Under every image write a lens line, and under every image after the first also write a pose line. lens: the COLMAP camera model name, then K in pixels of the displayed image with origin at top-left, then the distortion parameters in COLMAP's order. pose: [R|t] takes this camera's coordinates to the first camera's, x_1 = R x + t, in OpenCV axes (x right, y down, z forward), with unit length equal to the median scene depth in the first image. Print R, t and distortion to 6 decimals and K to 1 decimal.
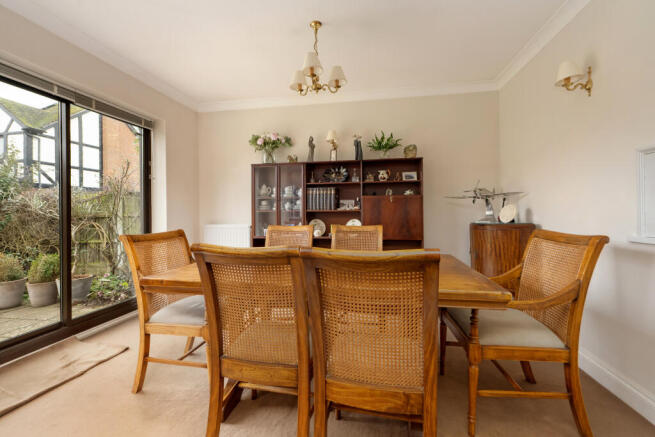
lens RADIAL K [[284.0, 0, 331.6], [0, 284.0, 209.8], [0, 0, 1]] dist [-0.003349, -0.000026]
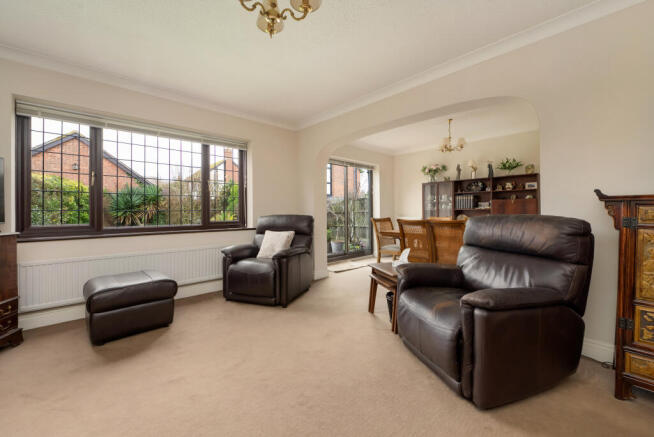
lens RADIAL K [[263.0, 0, 332.1], [0, 263.0, 210.8], [0, 0, 1]] dist [0.005432, -0.000260]
pose [[0.799453, 0.002905, -0.600722, 0.268714], [0.001337, 0.999977, 0.006615, 0.000572], [0.600727, -0.006092, 0.799431, -0.685350]]
